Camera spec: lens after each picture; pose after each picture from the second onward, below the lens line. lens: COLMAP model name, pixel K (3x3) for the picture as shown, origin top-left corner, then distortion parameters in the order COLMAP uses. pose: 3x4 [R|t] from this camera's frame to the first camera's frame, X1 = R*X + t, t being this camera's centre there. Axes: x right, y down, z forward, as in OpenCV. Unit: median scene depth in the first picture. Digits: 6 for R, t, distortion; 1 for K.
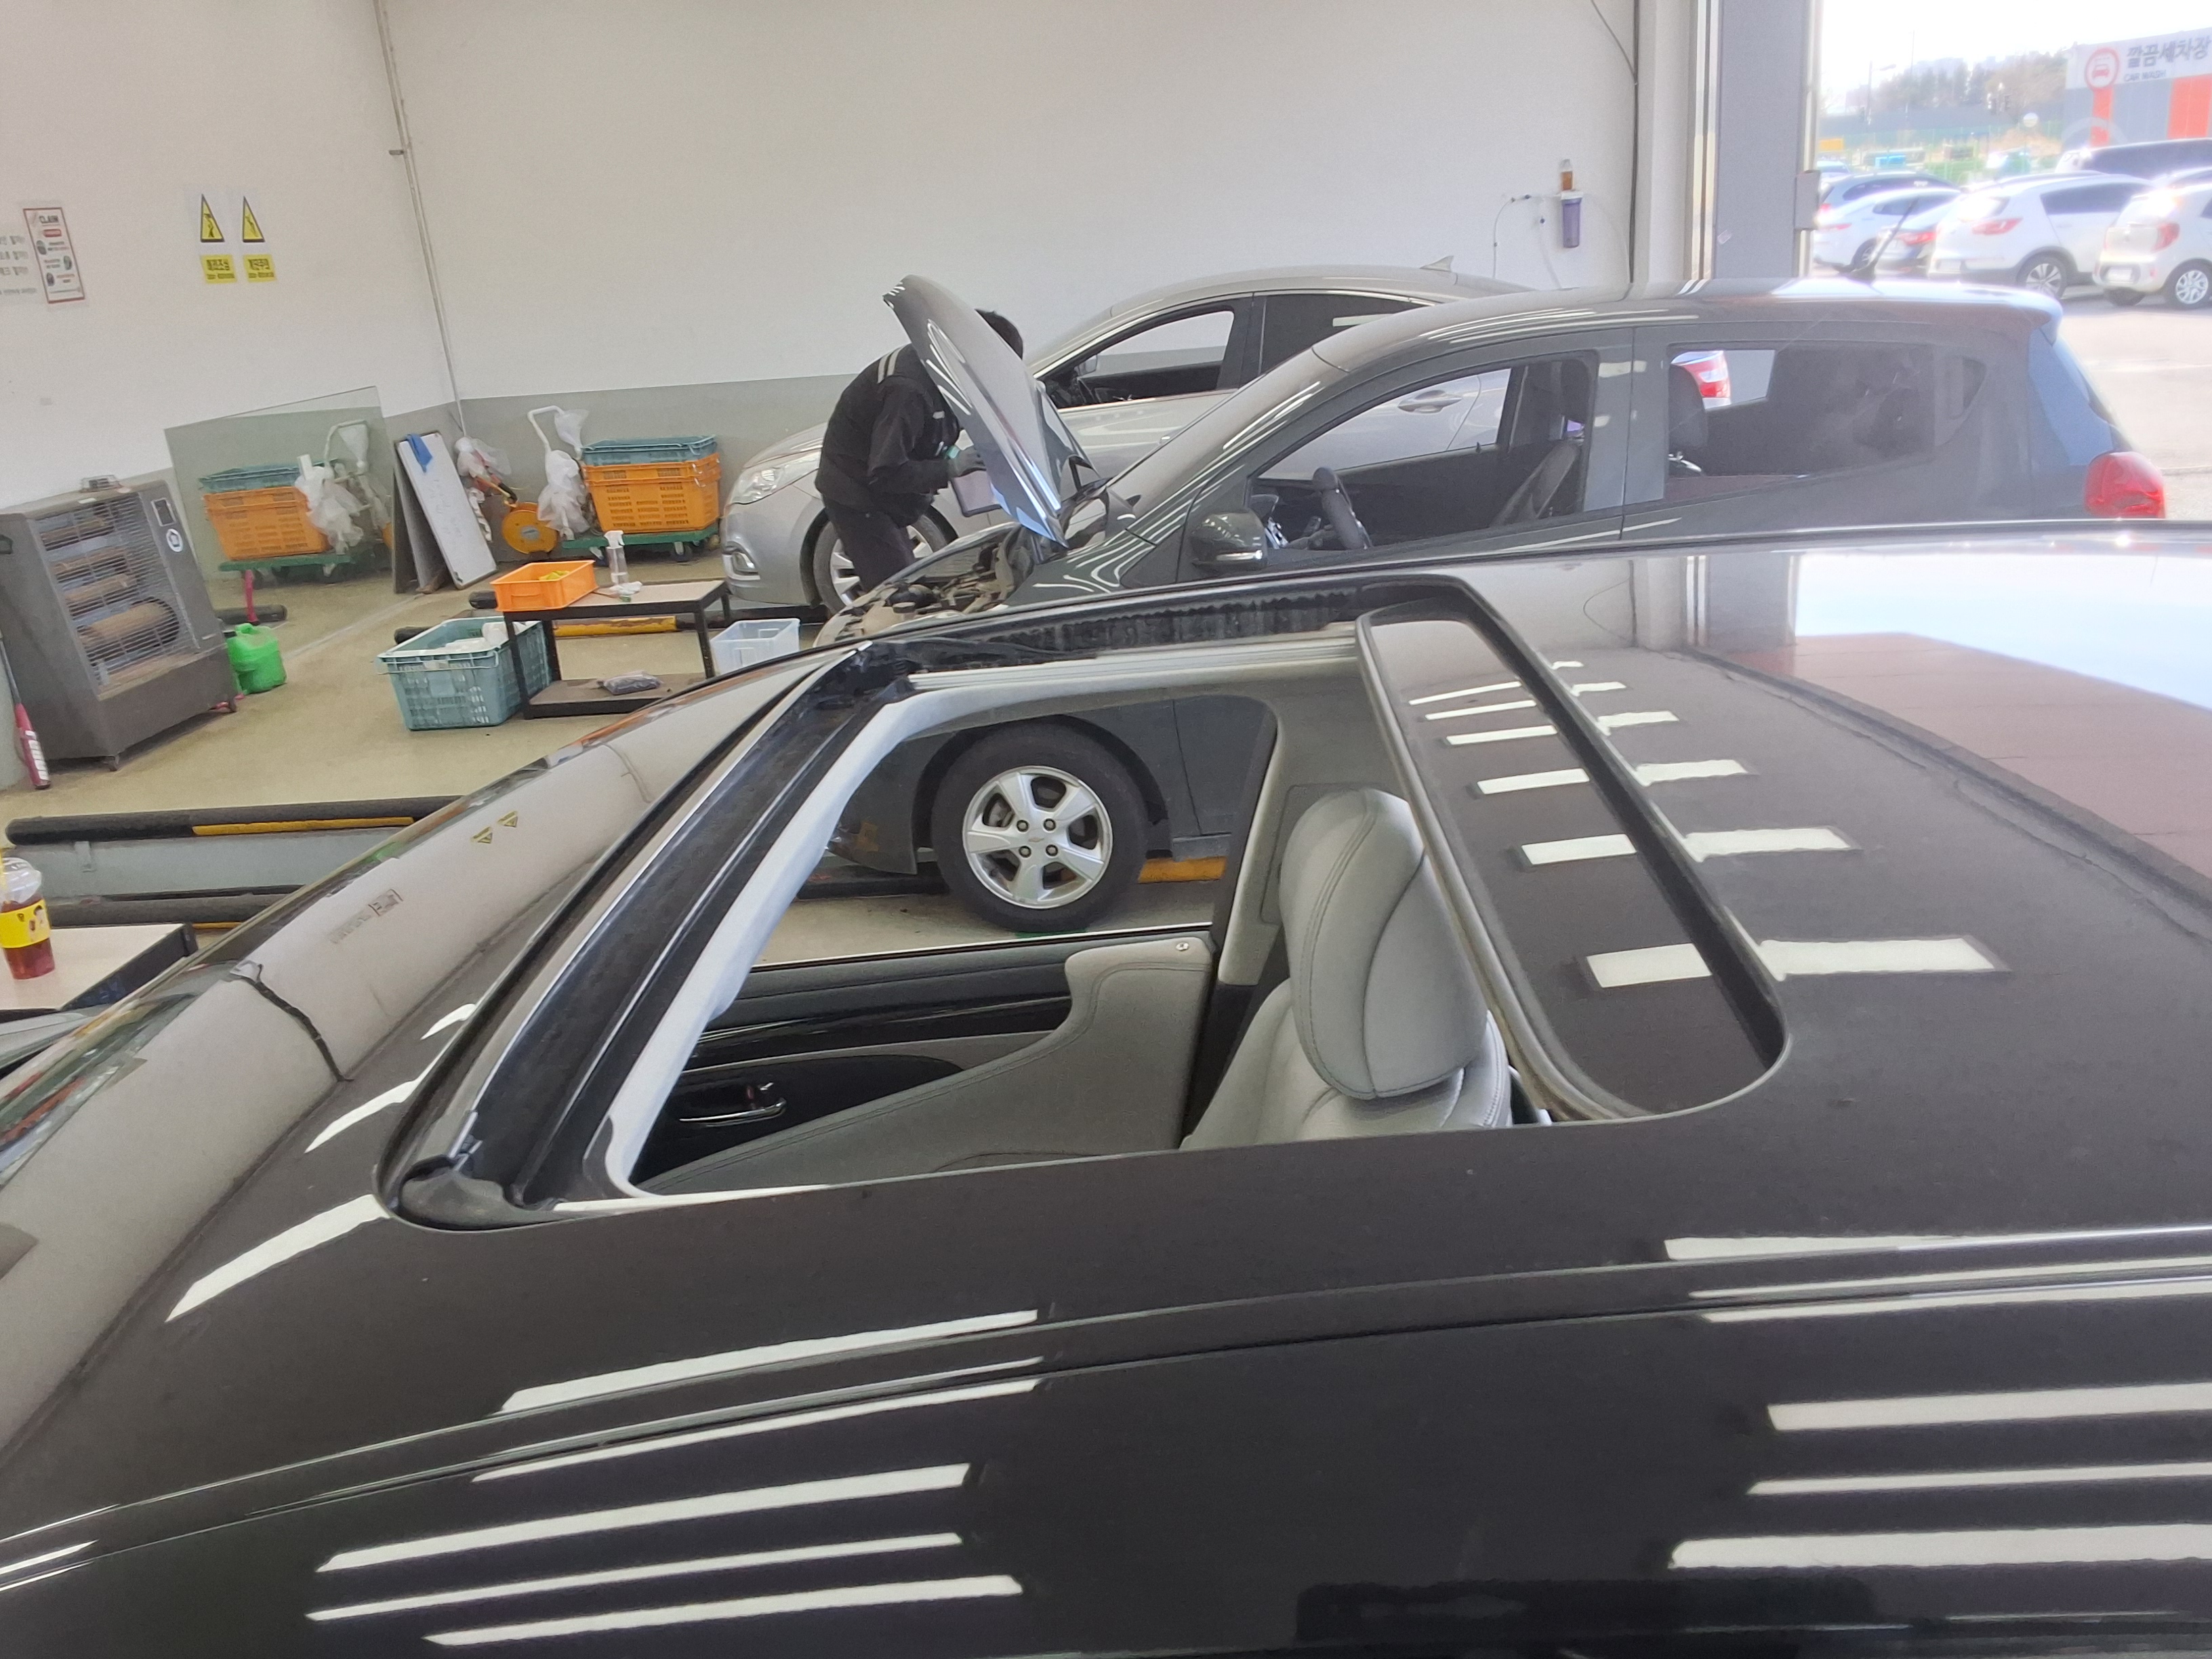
lens RADIAL K [[1793.4, 0, 1106.0], [0, 1793.4, 829.5], [0, 0, 1]] dist [0.145155, -0.210716]
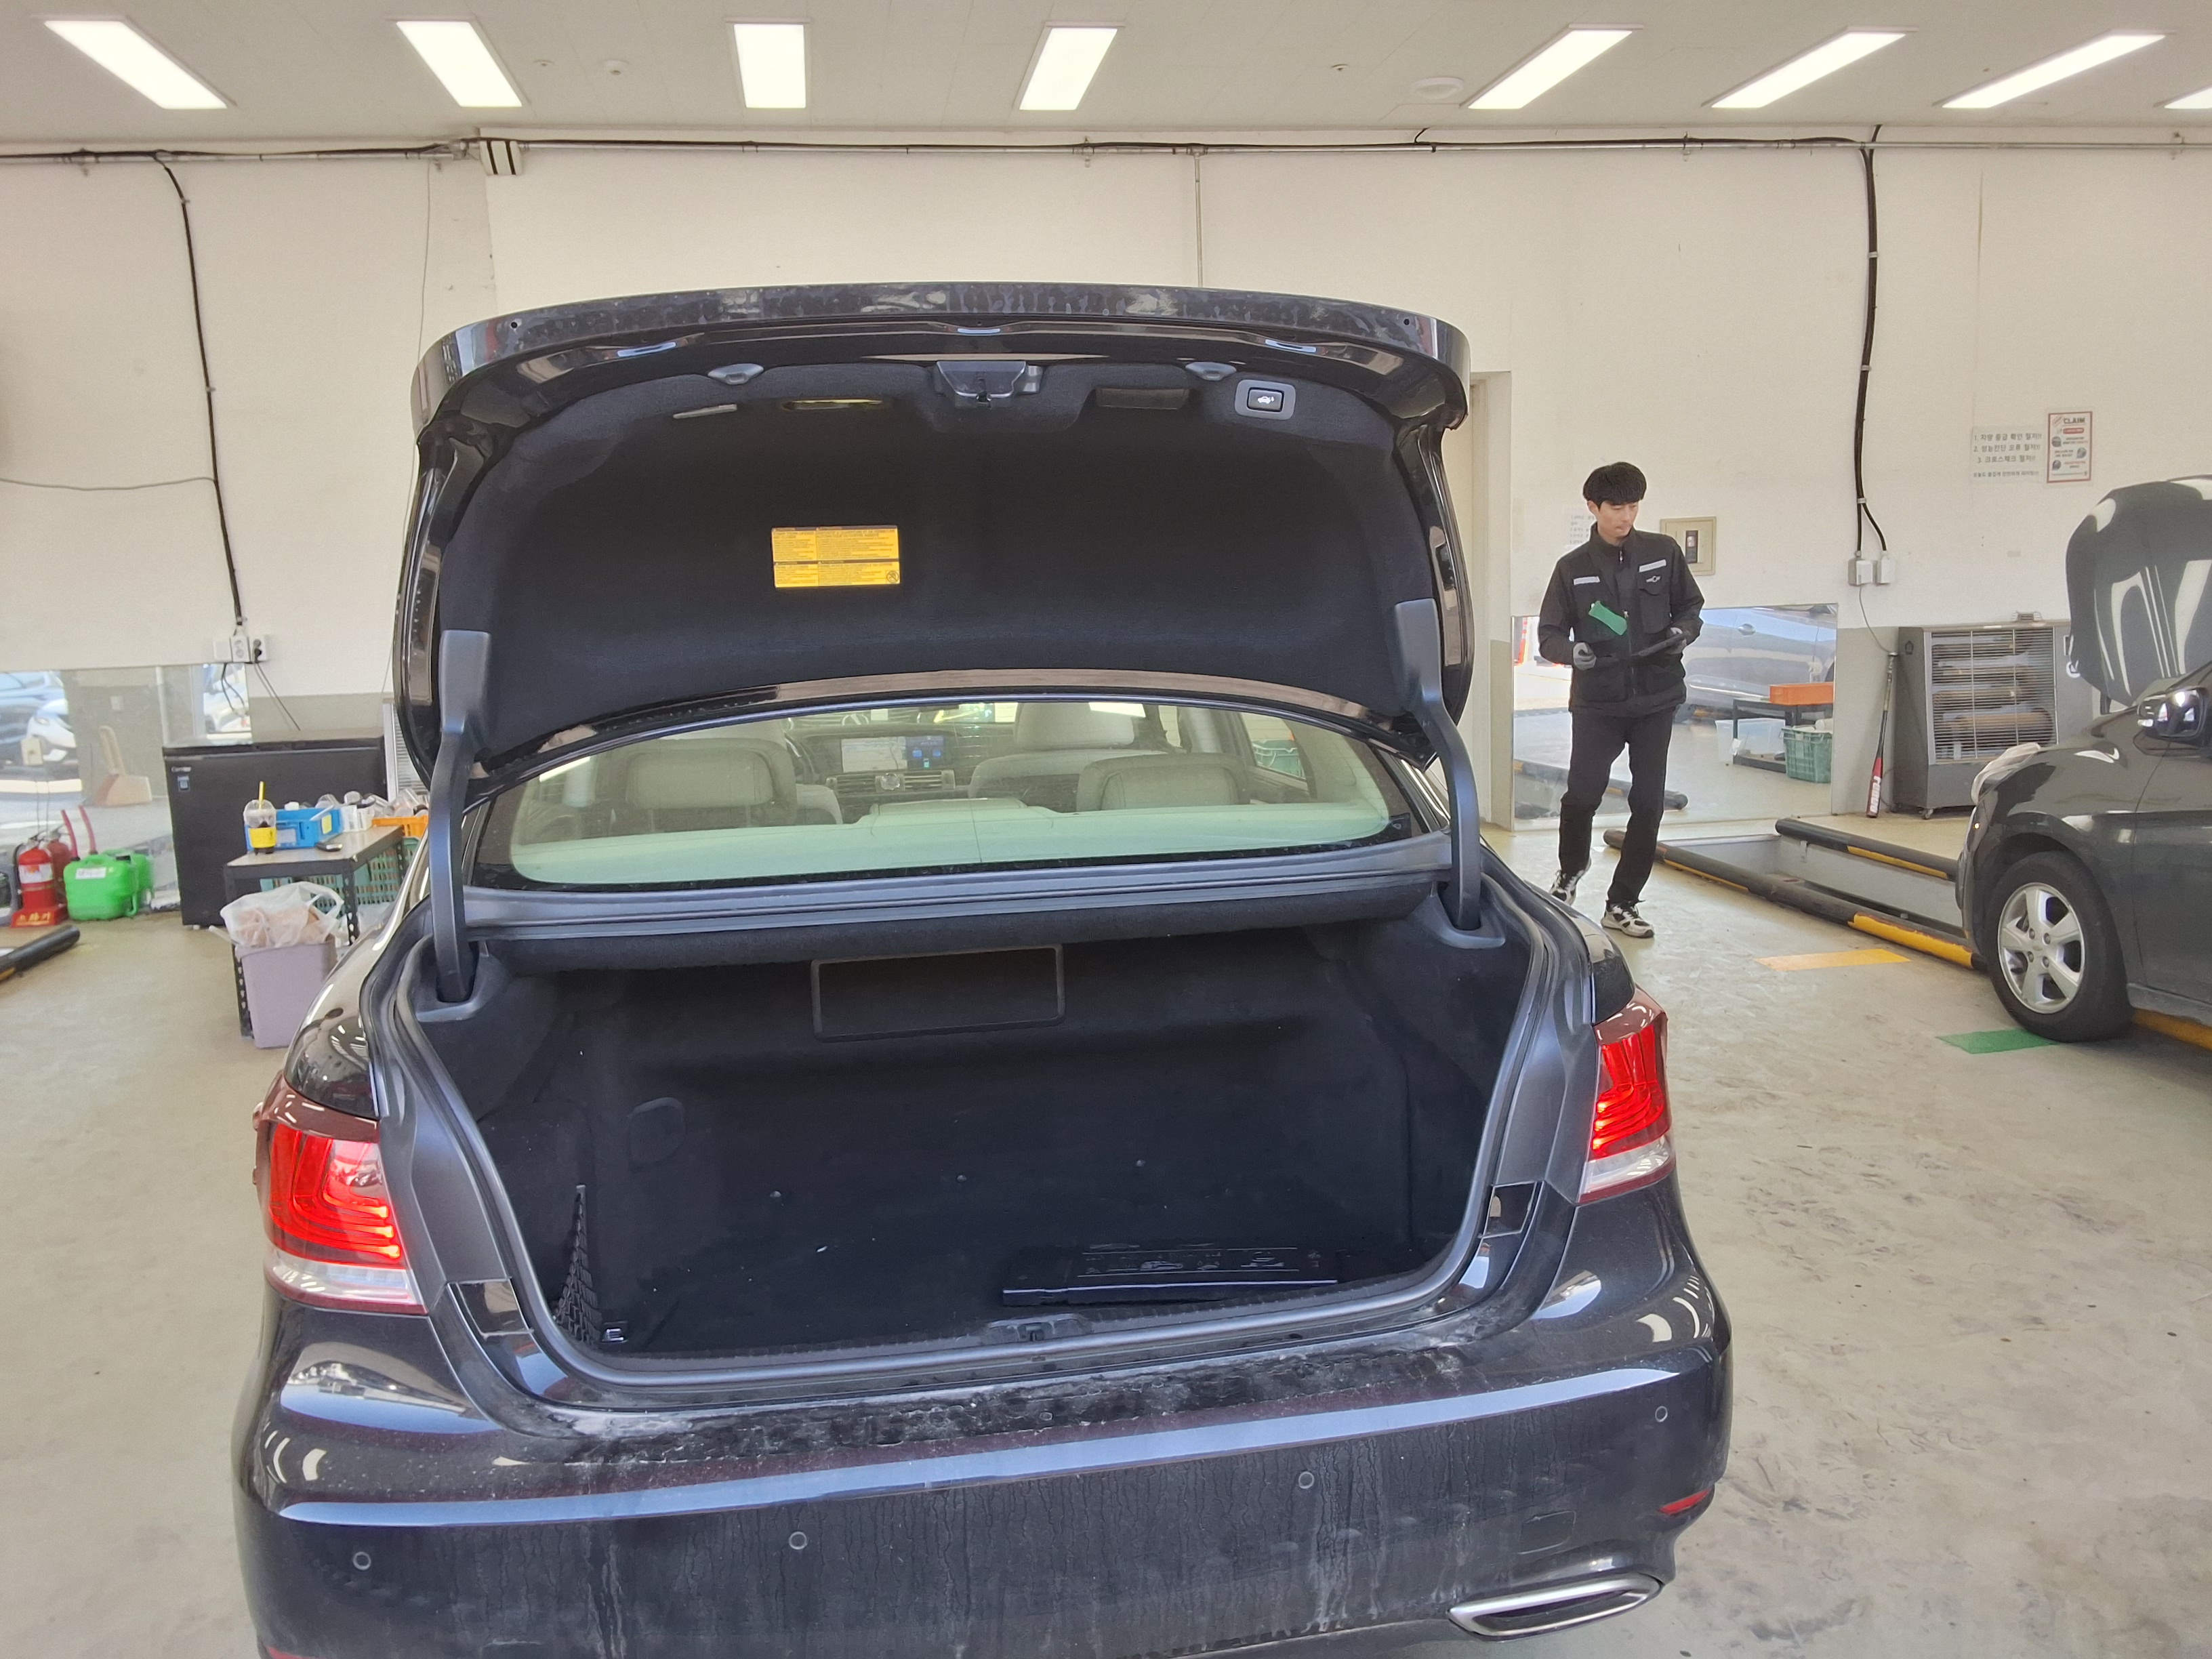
lens RADIAL K [[1793.4, 0, 1106.0], [0, 1793.4, 829.5], [0, 0, 1]] dist [0.145155, -0.210716]
pose [[0.236210, 0.213252, -0.948013, 0.923490], [-0.290600, 0.946473, 0.140498, -0.058897], [0.927230, 0.242306, 0.285538, 0.073494]]
